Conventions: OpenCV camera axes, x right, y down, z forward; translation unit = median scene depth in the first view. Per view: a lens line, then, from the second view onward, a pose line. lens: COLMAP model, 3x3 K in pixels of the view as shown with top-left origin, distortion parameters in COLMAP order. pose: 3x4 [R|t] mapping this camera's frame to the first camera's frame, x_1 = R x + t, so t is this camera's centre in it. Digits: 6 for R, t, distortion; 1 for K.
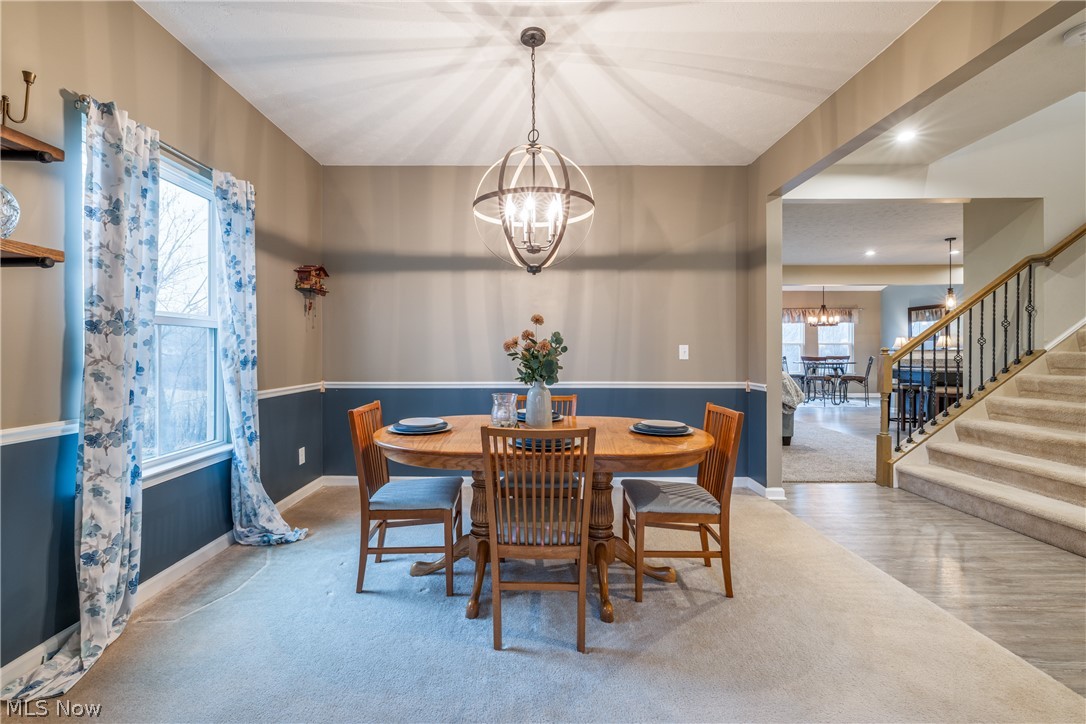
lens RADIAL K [[467.3, 0, 537.3], [0, 467.3, 348.9], [0, 0, 1]] dist [-0.001782, -0.000332]
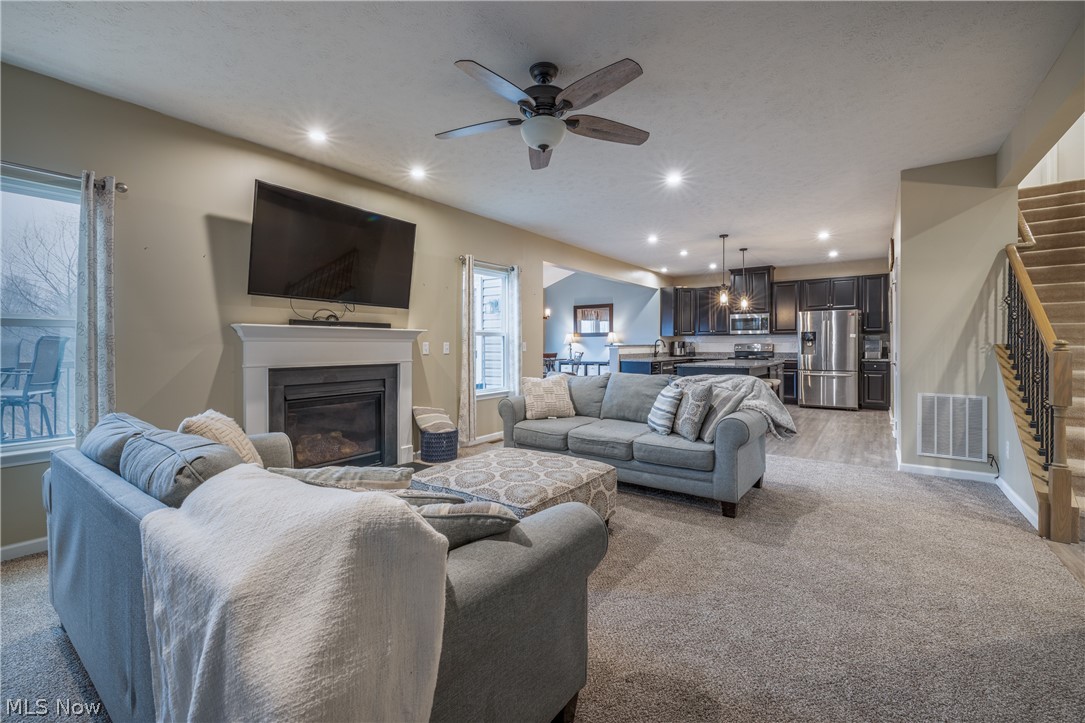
lens RADIAL K [[466.8, 0, 536.8], [0, 466.8, 348.4], [0, 0, 1]] dist [-0.001782, -0.000332]
pose [[0.598299, -0.009132, 0.801221, -0.103317], [0.003728, 0.999956, 0.008613, -0.002087], [-0.801264, -0.002166, 0.598307, 0.439614]]
